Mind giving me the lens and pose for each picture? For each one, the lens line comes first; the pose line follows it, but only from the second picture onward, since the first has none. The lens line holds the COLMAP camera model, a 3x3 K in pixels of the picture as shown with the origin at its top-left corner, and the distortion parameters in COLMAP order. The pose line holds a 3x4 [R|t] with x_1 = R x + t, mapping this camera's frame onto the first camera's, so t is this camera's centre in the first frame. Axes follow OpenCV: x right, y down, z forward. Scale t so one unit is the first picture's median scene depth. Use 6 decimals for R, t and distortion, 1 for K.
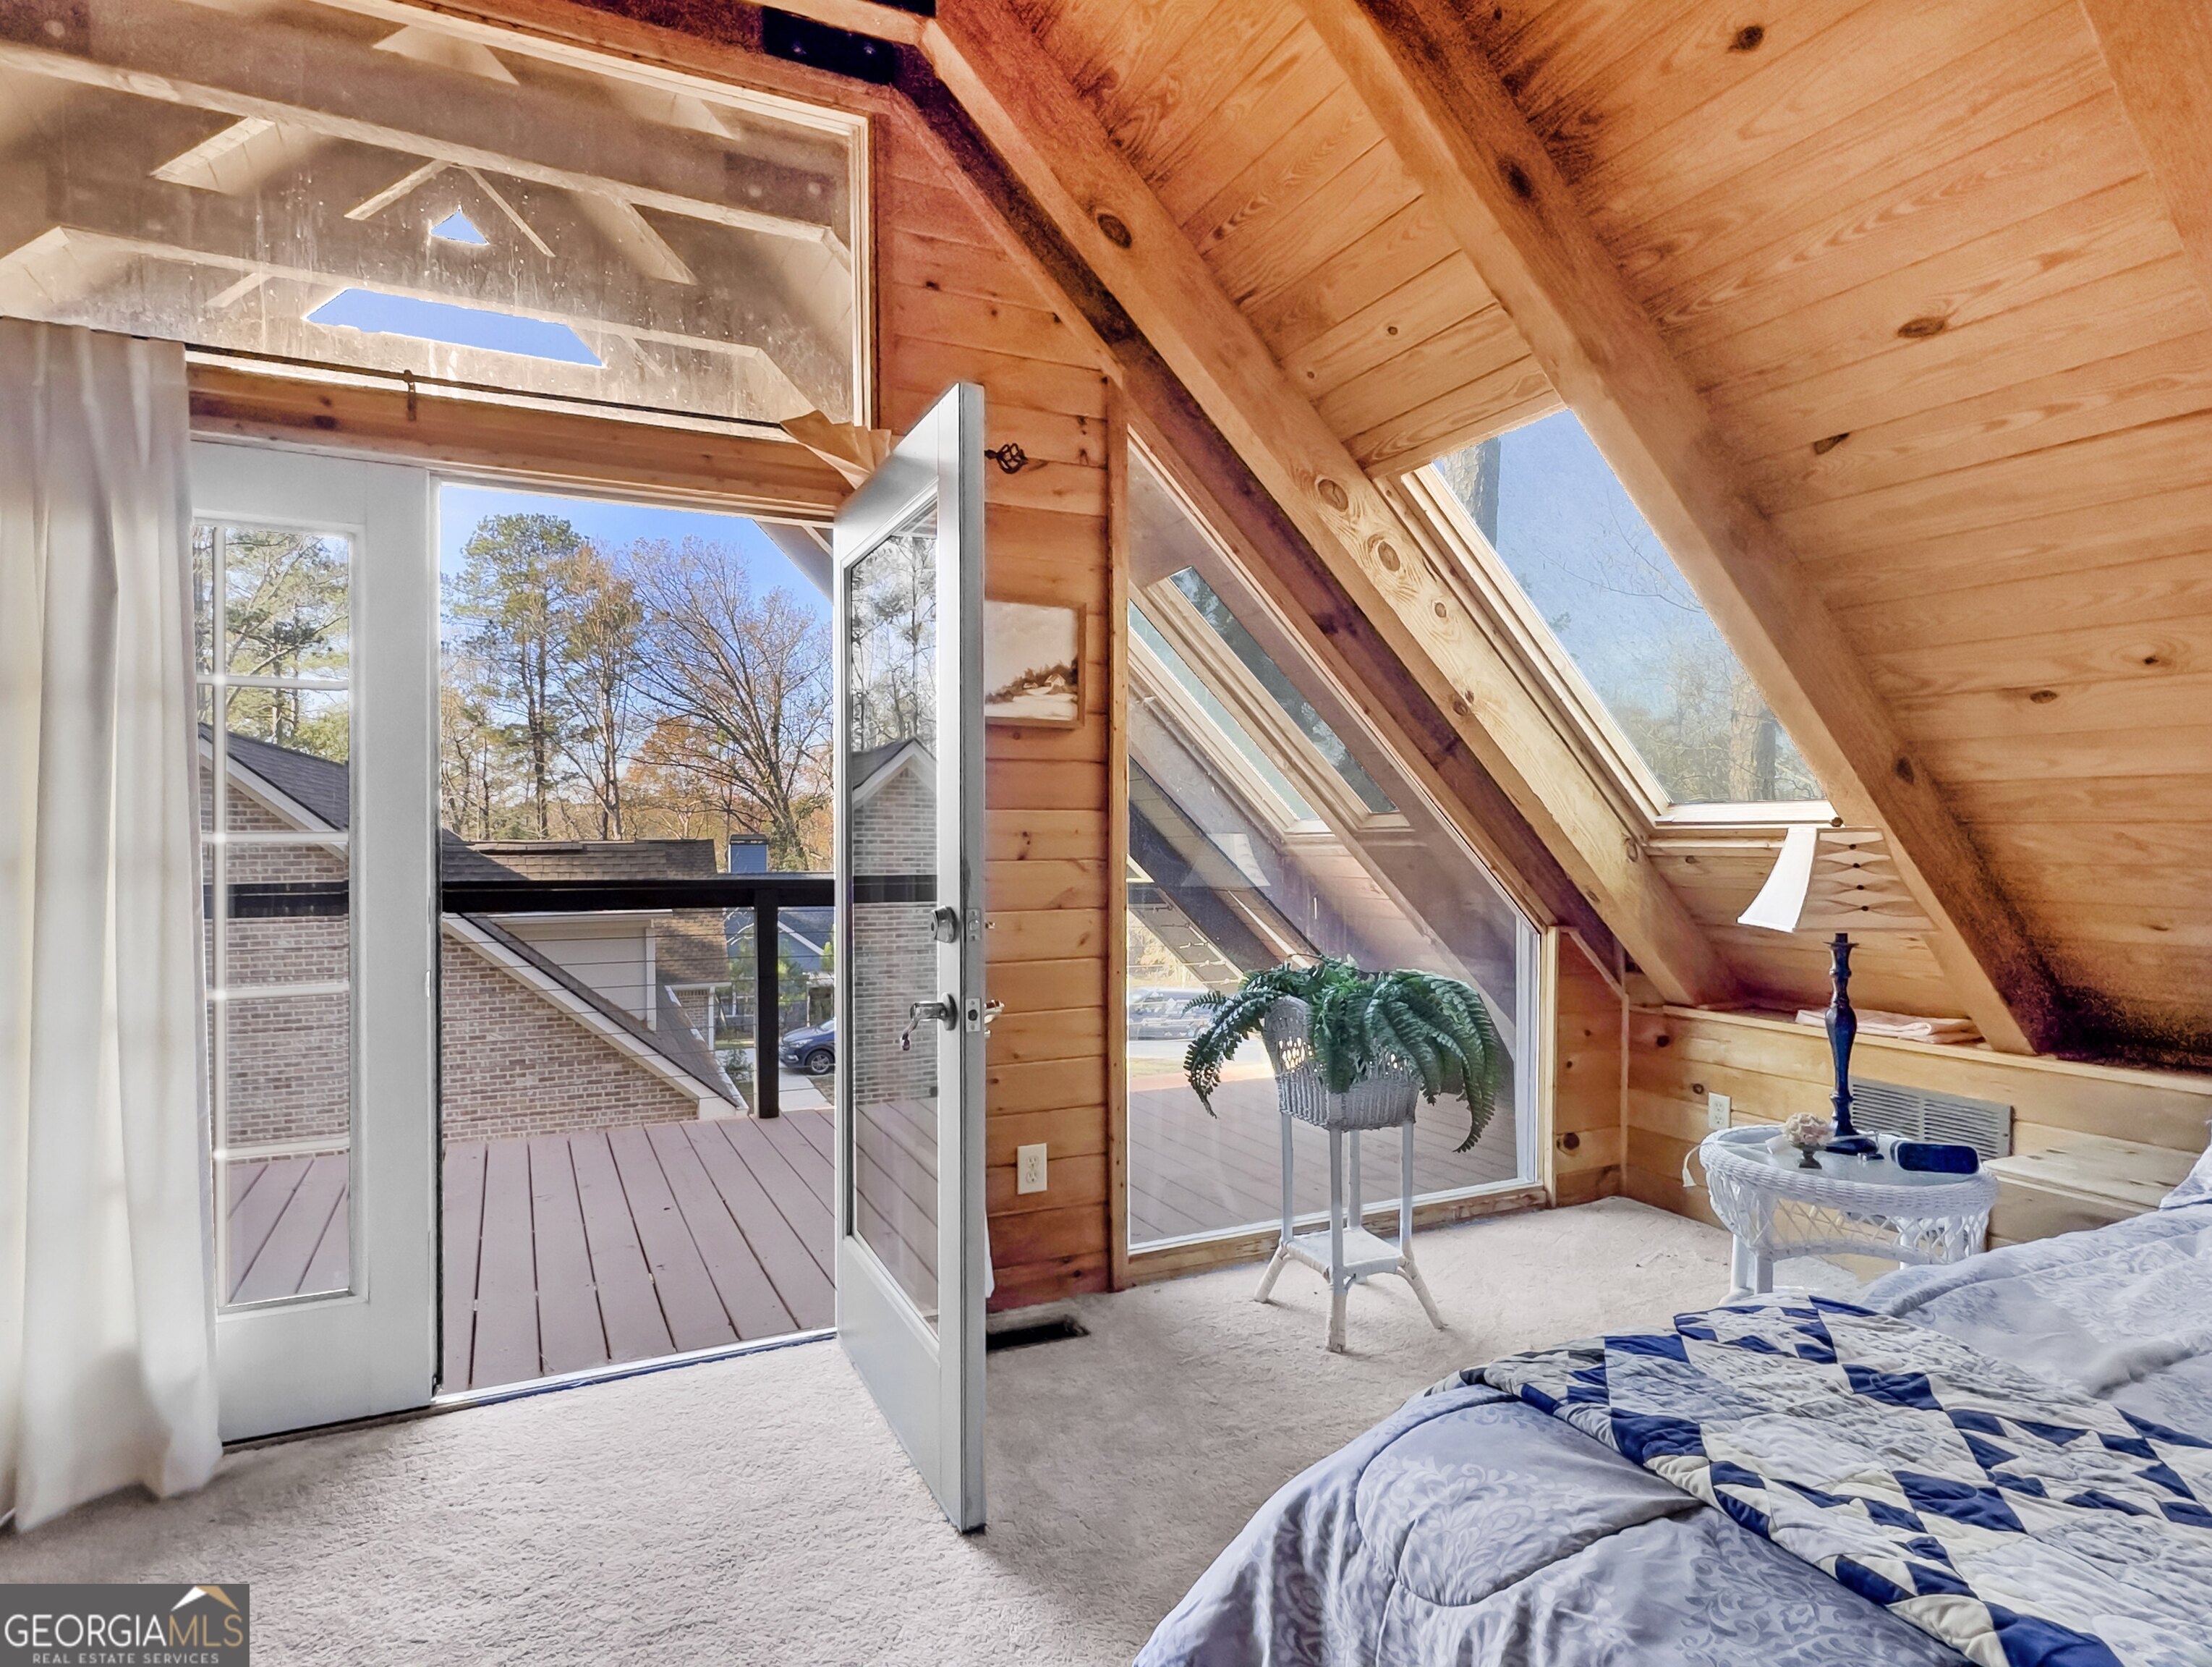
lens RADIAL K [[1160.8, 0, 1106.2], [0, 1160.8, 835.4], [0, 0, 1]] dist [-0.001901, 0.000140]
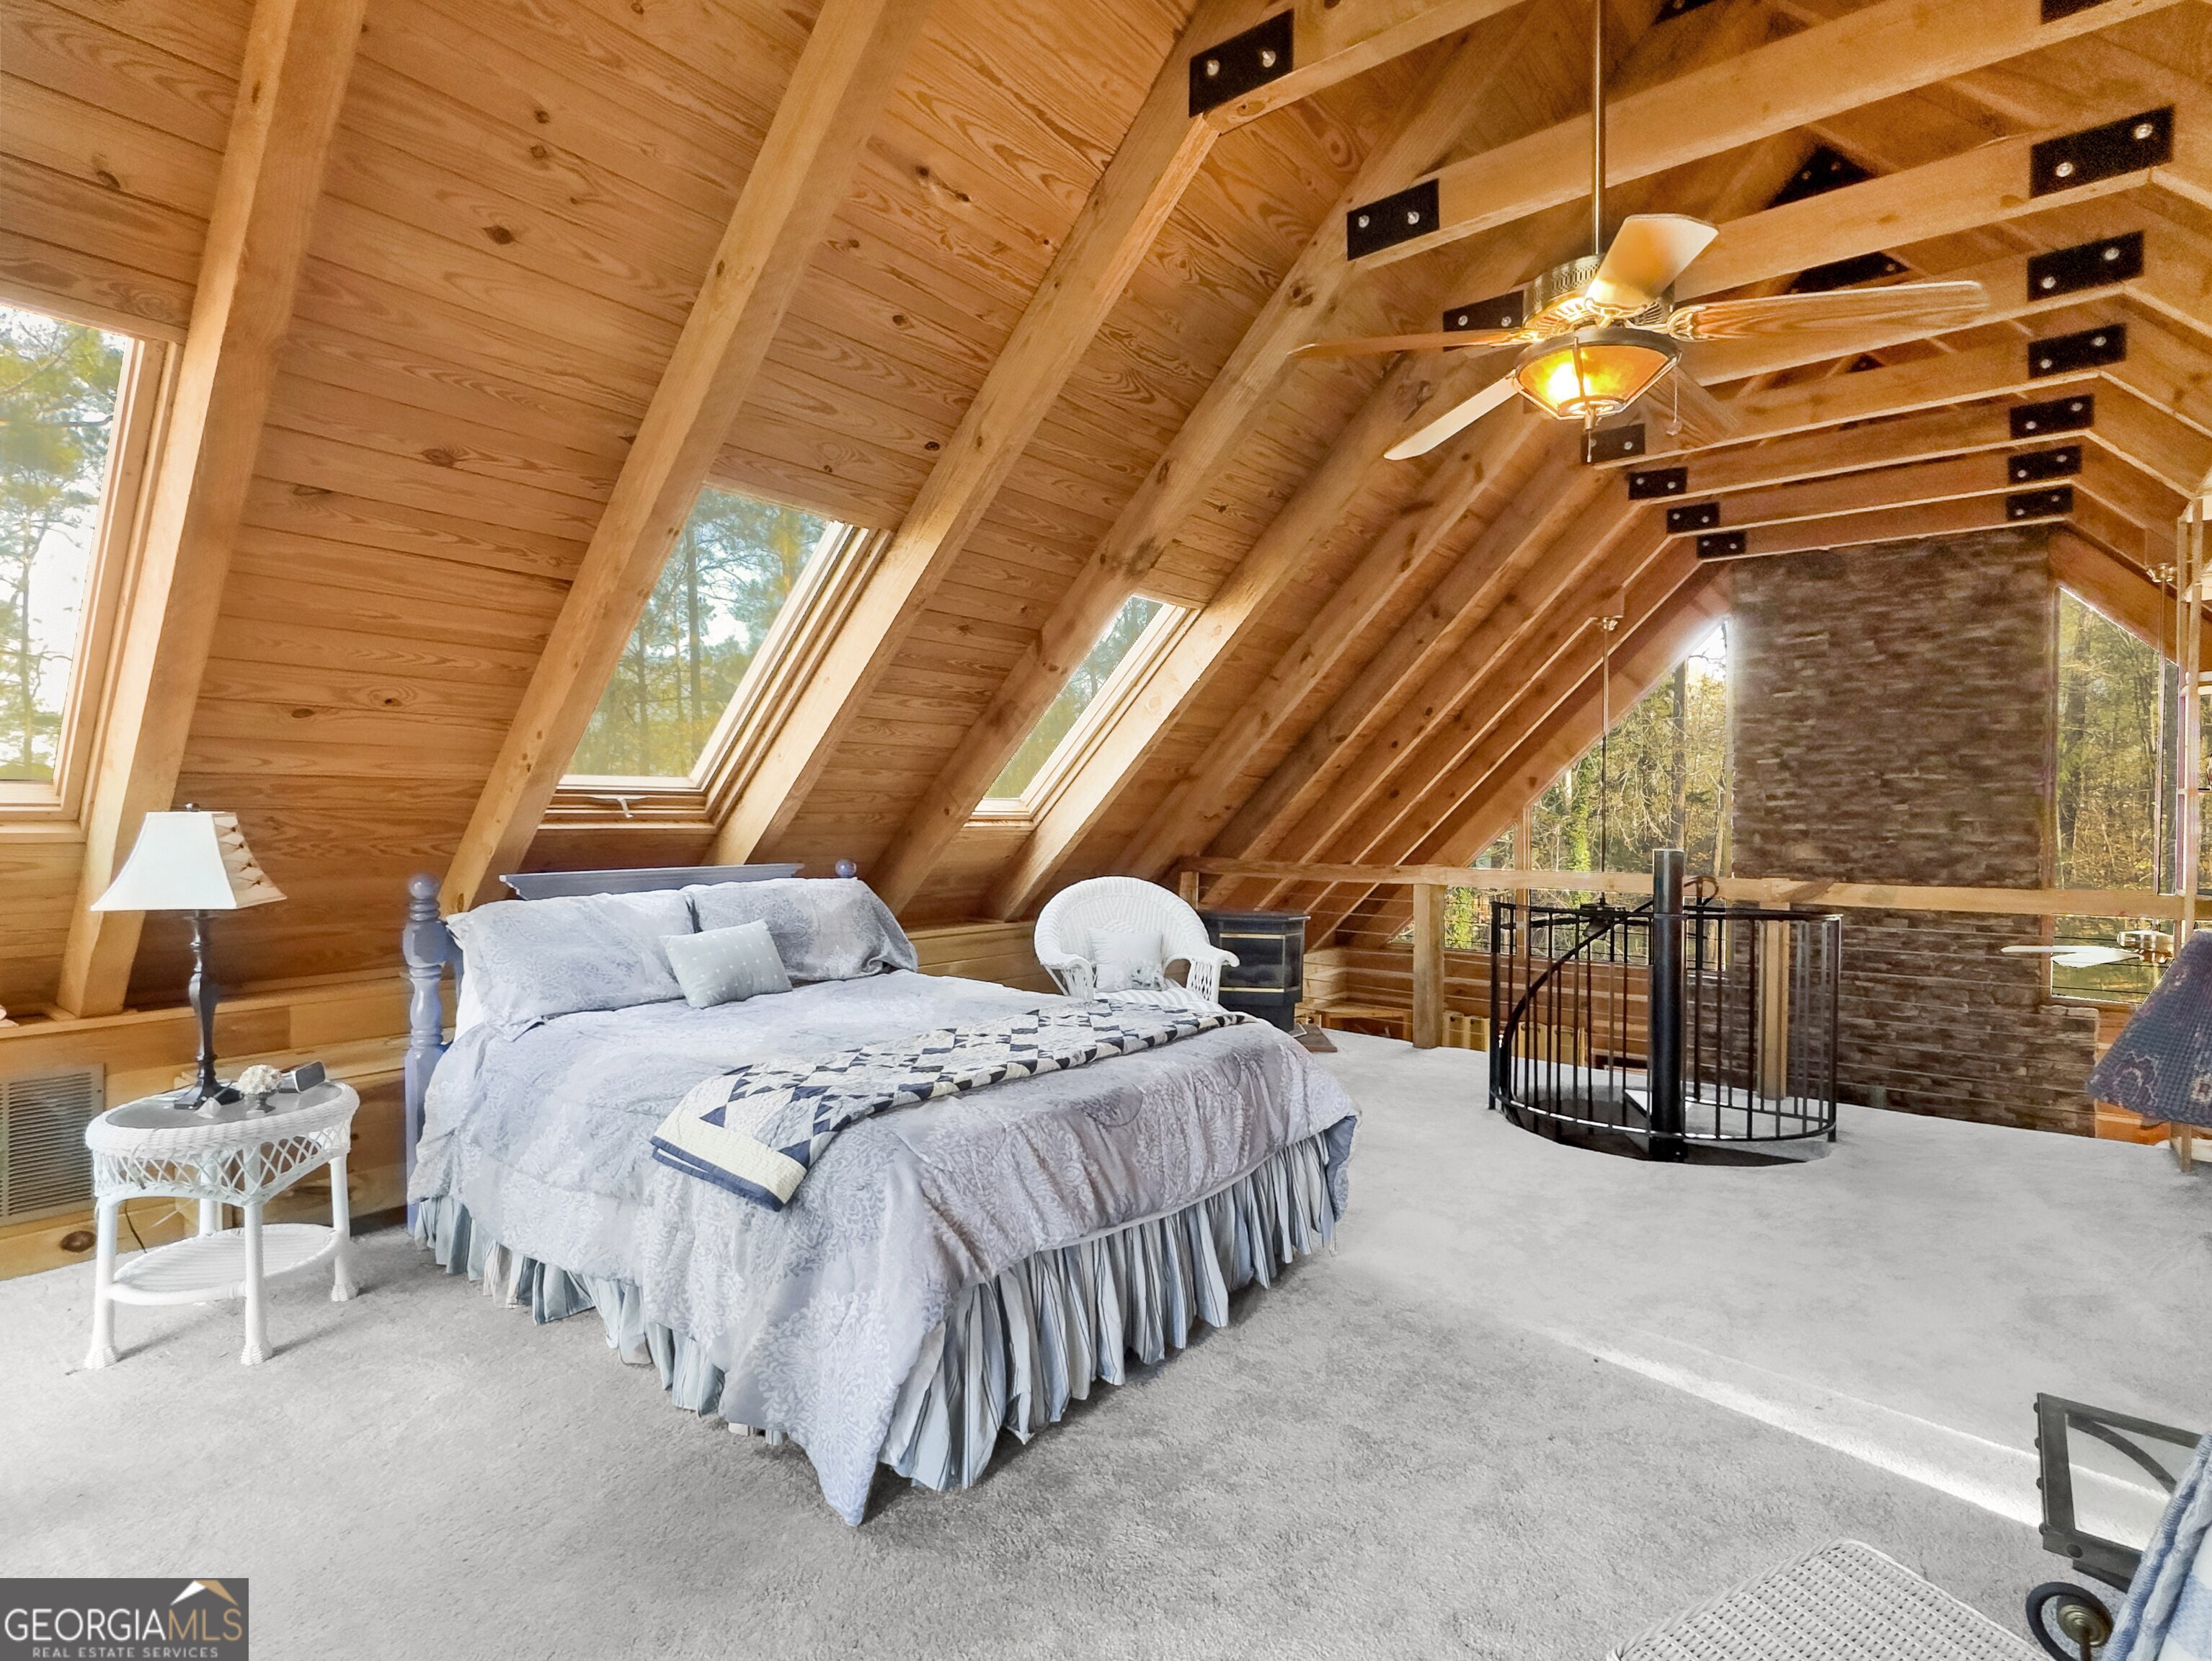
lens RADIAL K [[1160.8, 0, 1104.0], [0, 1160.8, 836.0], [0, 0, 1]] dist [-0.001901, 0.000140]
pose [[-0.398420, -0.018565, 0.917015, -0.105894], [-0.000597, 0.999800, 0.019982, -0.001029], [-0.917203, 0.007414, -0.398351, 0.096012]]
